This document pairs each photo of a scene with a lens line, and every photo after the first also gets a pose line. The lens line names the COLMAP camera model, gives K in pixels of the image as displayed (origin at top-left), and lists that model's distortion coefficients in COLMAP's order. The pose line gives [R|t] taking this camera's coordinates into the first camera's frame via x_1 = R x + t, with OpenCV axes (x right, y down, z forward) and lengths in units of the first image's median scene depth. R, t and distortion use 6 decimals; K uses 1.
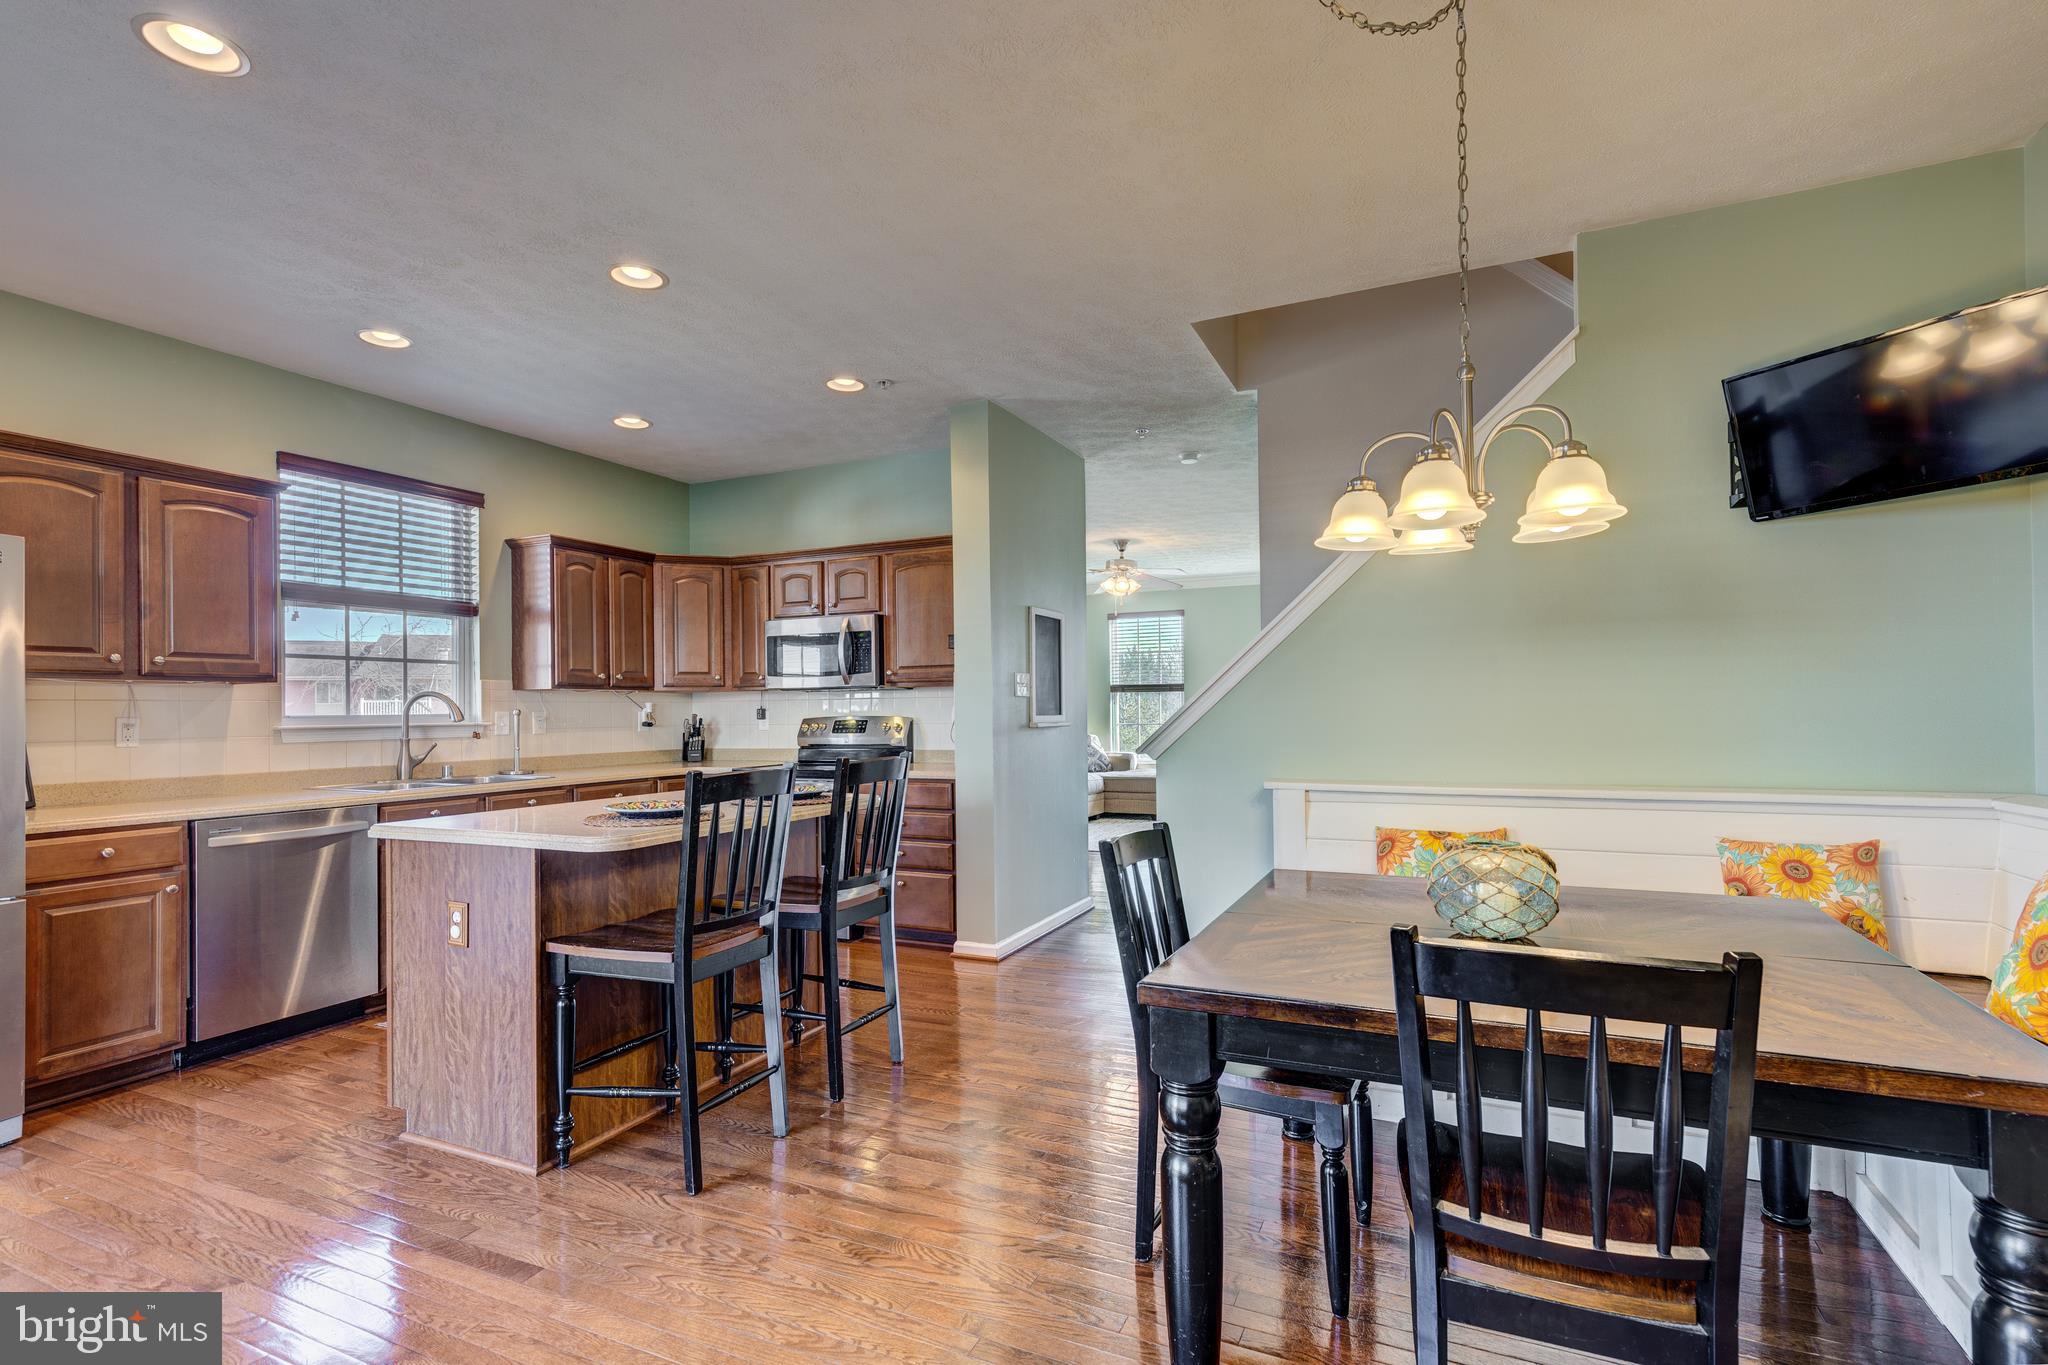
lens RADIAL K [[940.3, 0, 1054.7], [0, 940.3, 701.5], [0, 0, 1]] dist [0.009295, -0.000346]
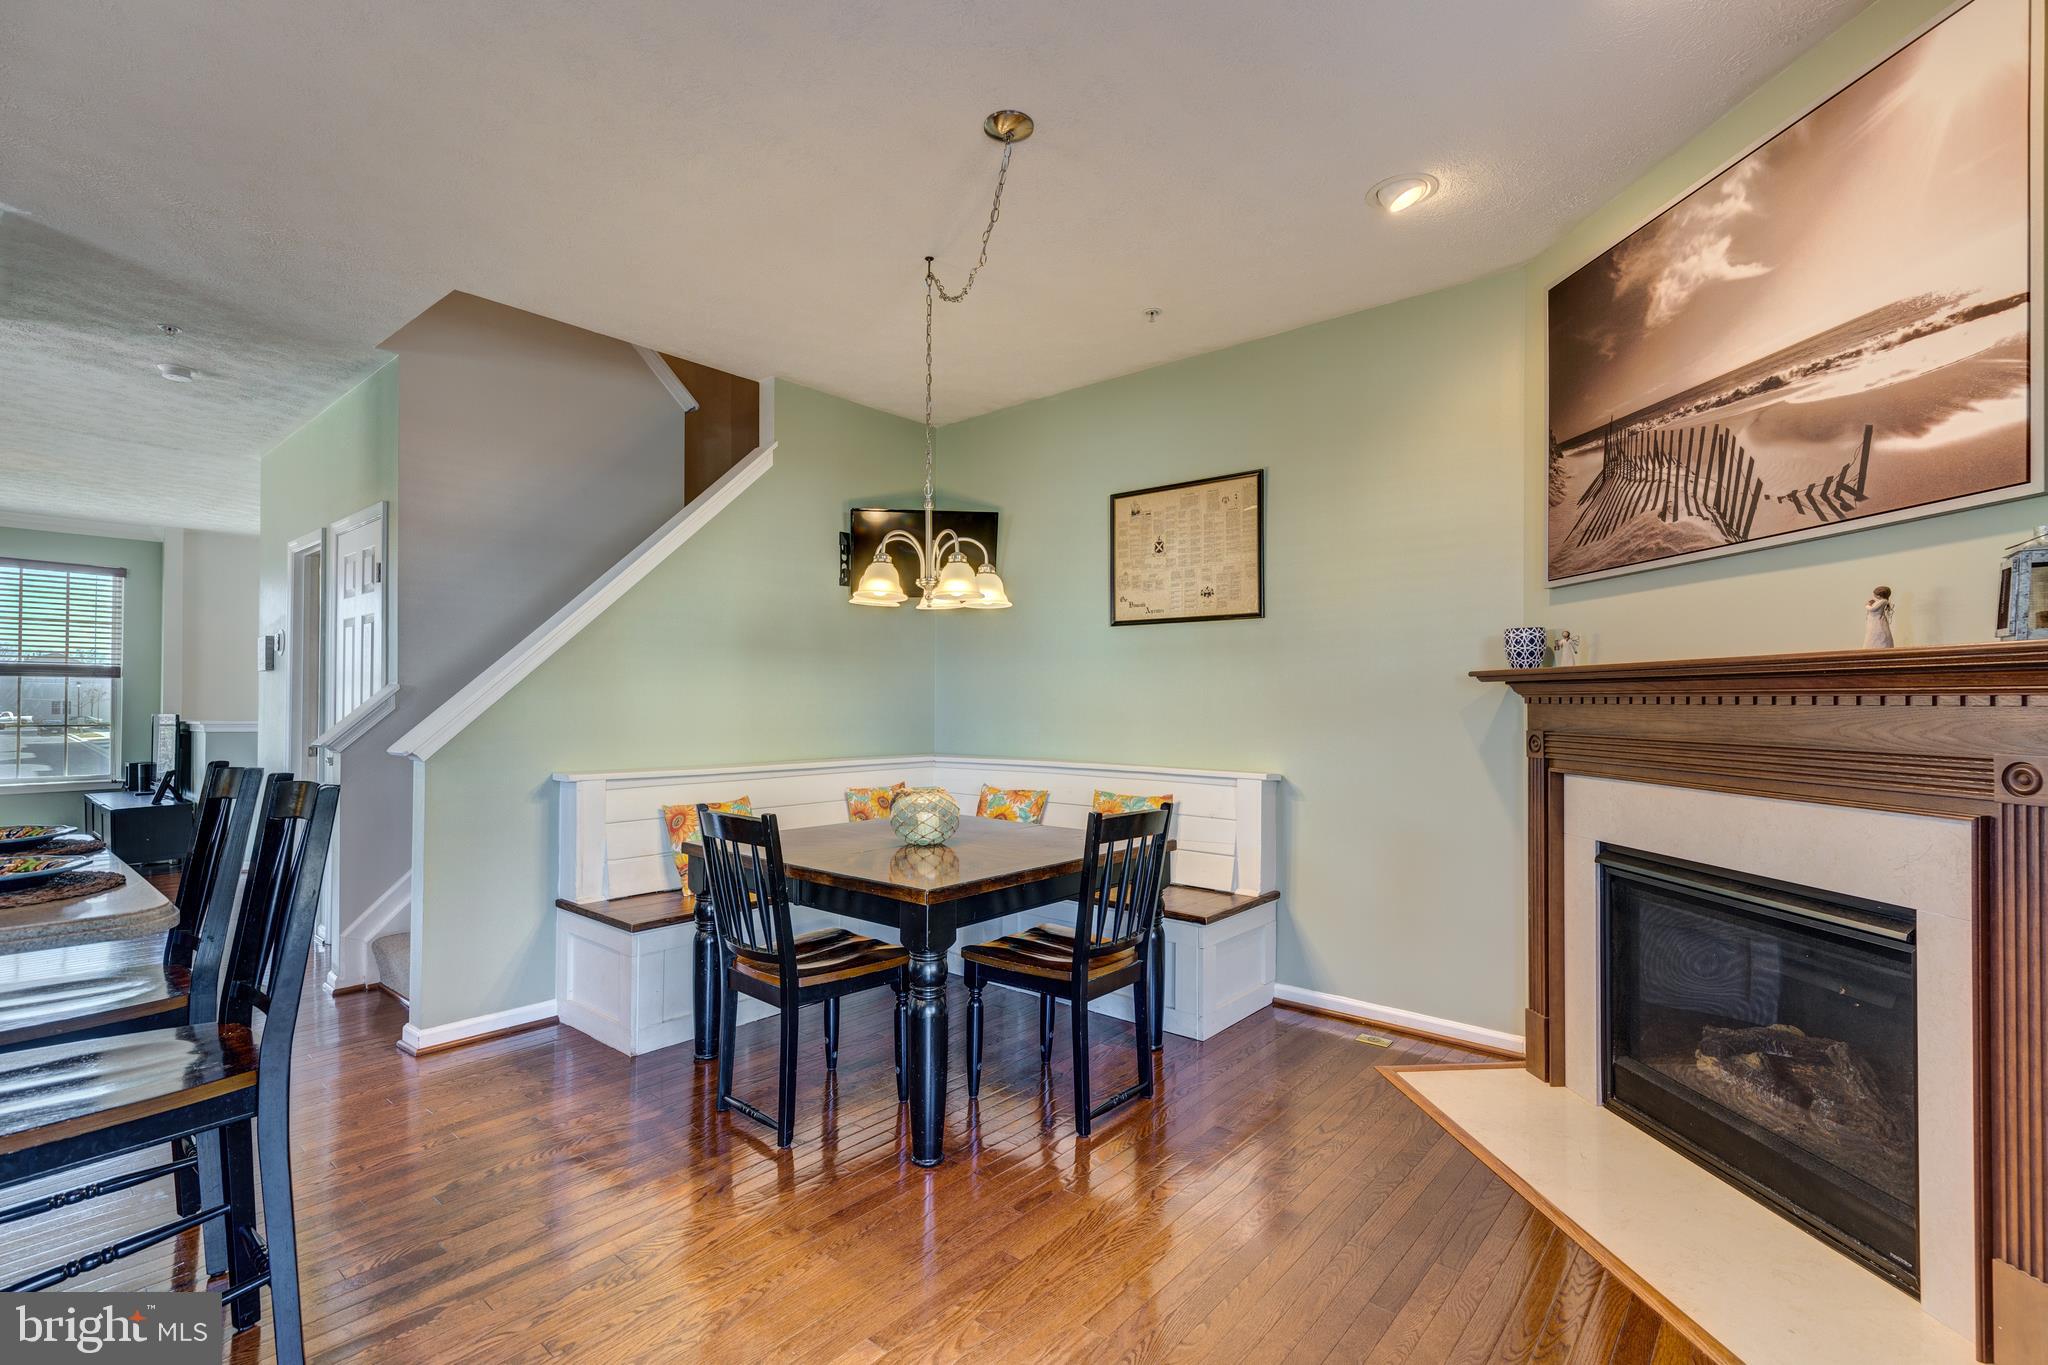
lens RADIAL K [[922.0, 0, 1018.2], [0, 922.0, 696.3], [0, 0, 1]] dist [0.009066, -0.000715]
pose [[0.289629, 0.023623, 0.956848, -0.486729], [-0.013741, 0.999695, -0.020522, 0.009082], [-0.957040, -0.007204, 0.289865, 0.176007]]
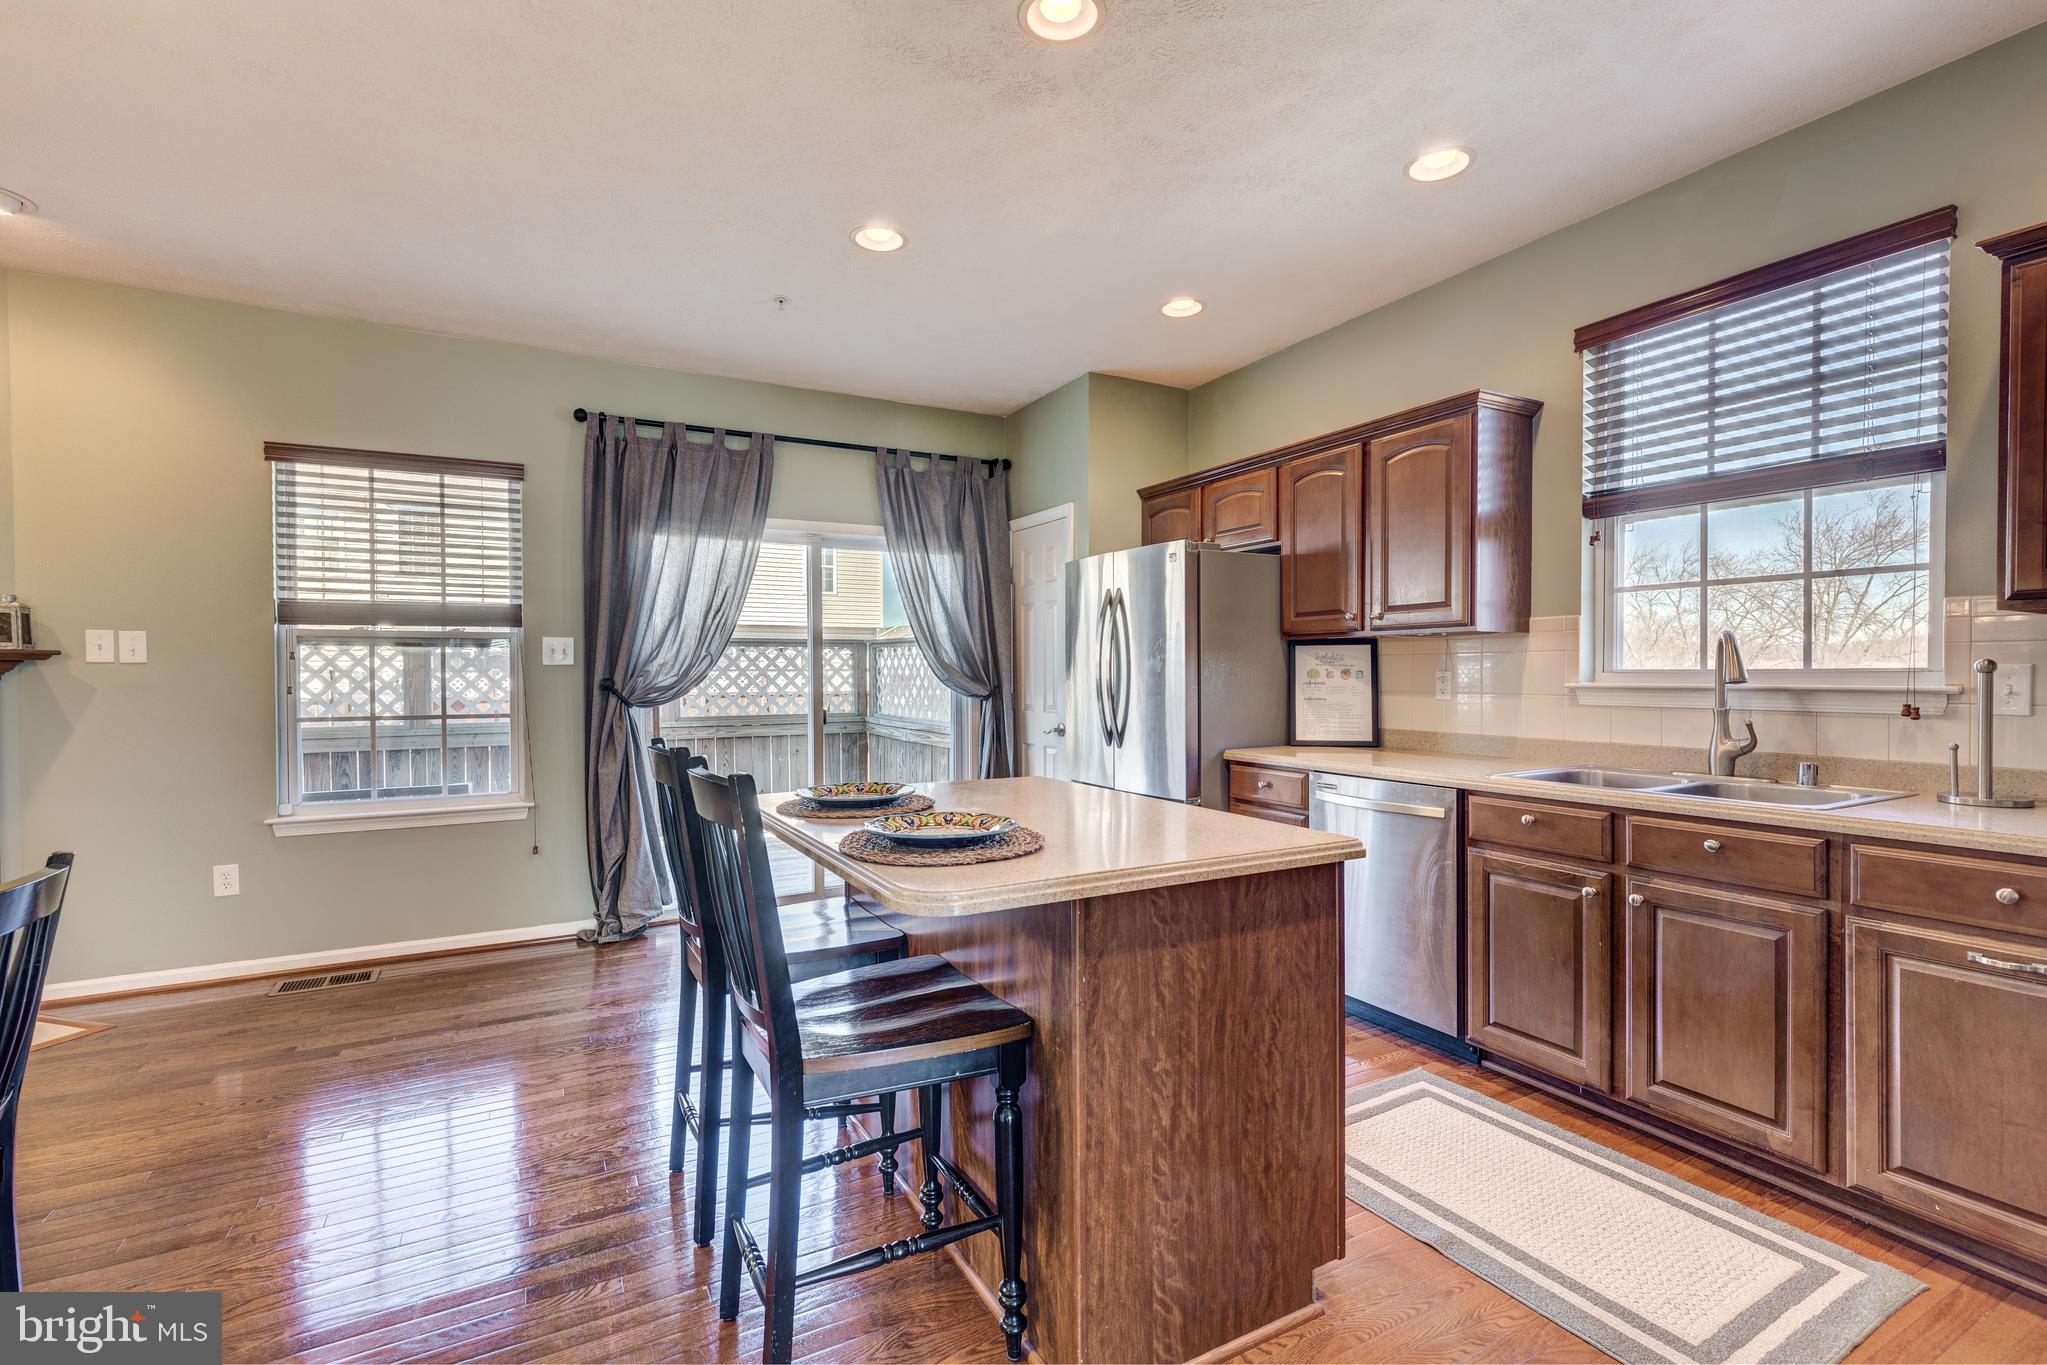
lens RADIAL K [[915.8, 0, 960.0], [0, 915.8, 684.5], [0, 0, 1]] dist [-0.001904, -0.000402]
pose [[-0.645997, 0.026112, -0.762893, 0.079034], [0.019154, 0.999655, 0.017996, 0.003660], [0.763100, -0.002987, -0.646274, 1.005352]]
